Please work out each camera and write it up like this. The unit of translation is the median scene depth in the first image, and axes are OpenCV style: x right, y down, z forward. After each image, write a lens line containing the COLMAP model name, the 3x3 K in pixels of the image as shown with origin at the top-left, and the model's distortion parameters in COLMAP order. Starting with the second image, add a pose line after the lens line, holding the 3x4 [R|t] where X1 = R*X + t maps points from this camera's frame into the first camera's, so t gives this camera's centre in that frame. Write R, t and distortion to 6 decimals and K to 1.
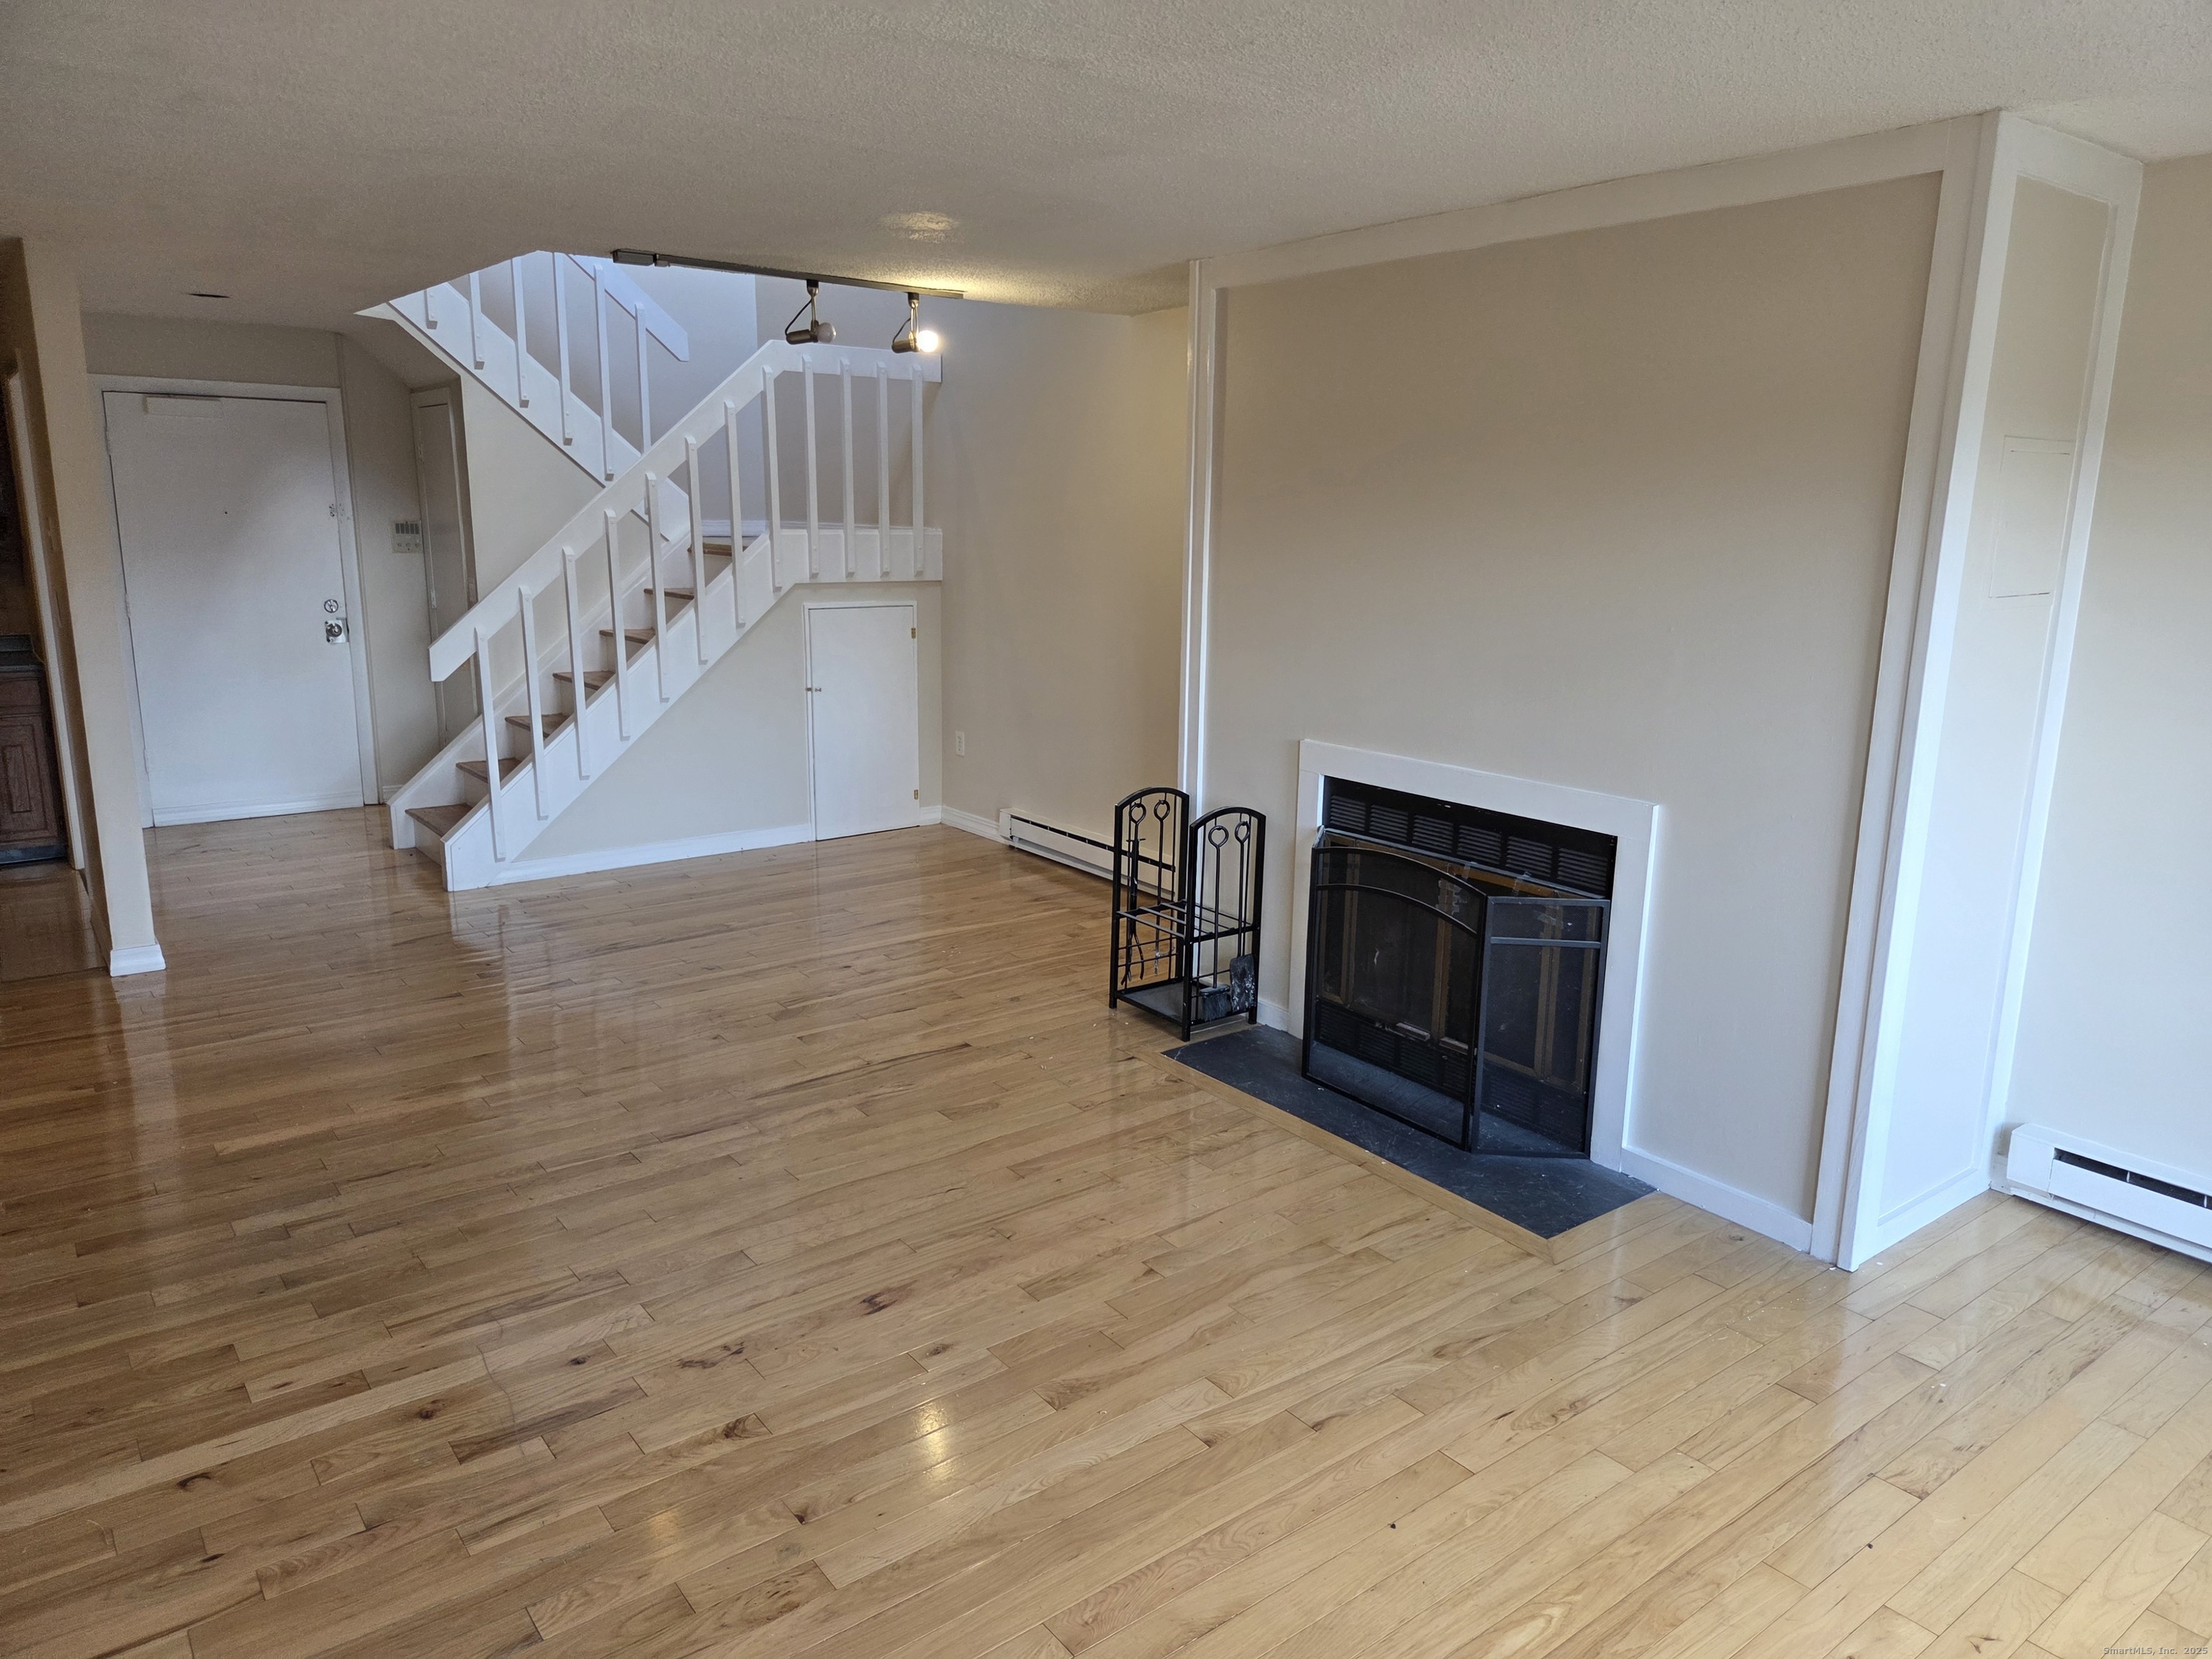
lens RADIAL K [[1495.4, 0, 1106.0], [0, 1495.4, 829.5], [0, 0, 1]] dist [0.078056, -0.071505]
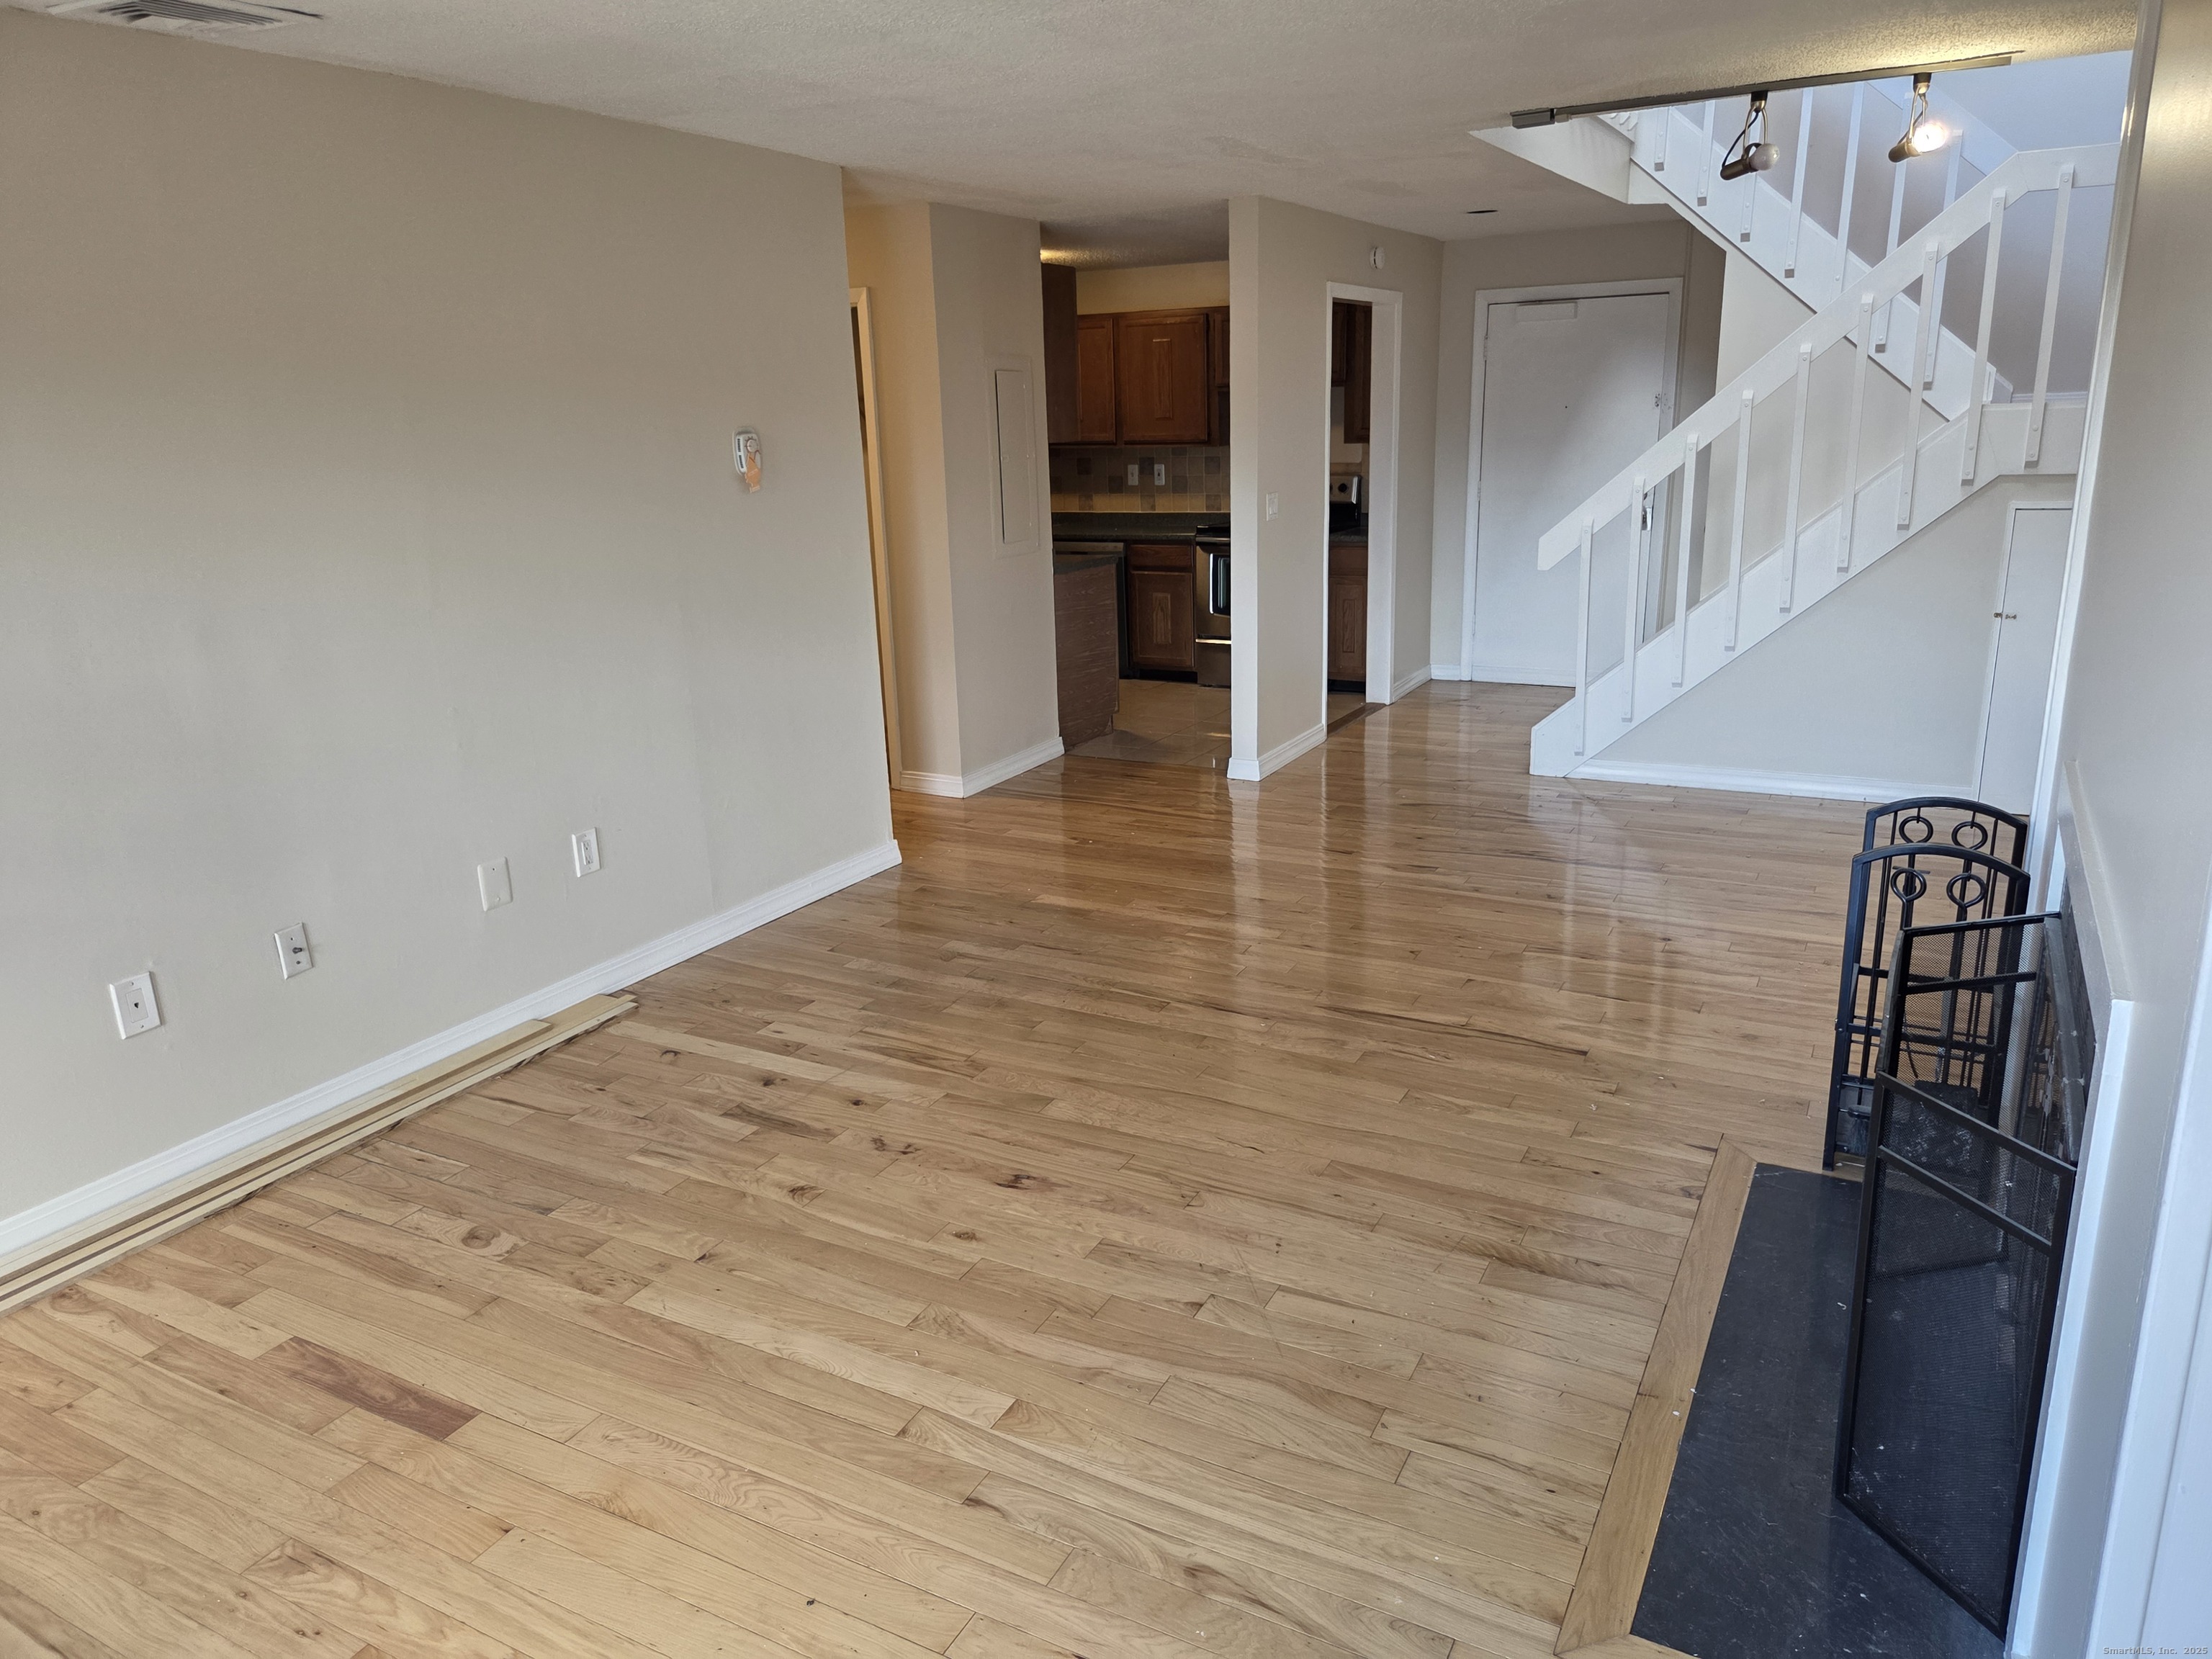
lens RADIAL K [[1473.4, 0, 1107.7], [0, 1473.4, 818.5], [0, 0, 1]] dist [0.075644, -0.067545]
pose [[0.404744, 0.220886, -0.887351, 0.540529], [-0.159316, 0.972579, 0.169433, -0.083446], [0.900445, 0.072792, 0.428836, 0.450564]]
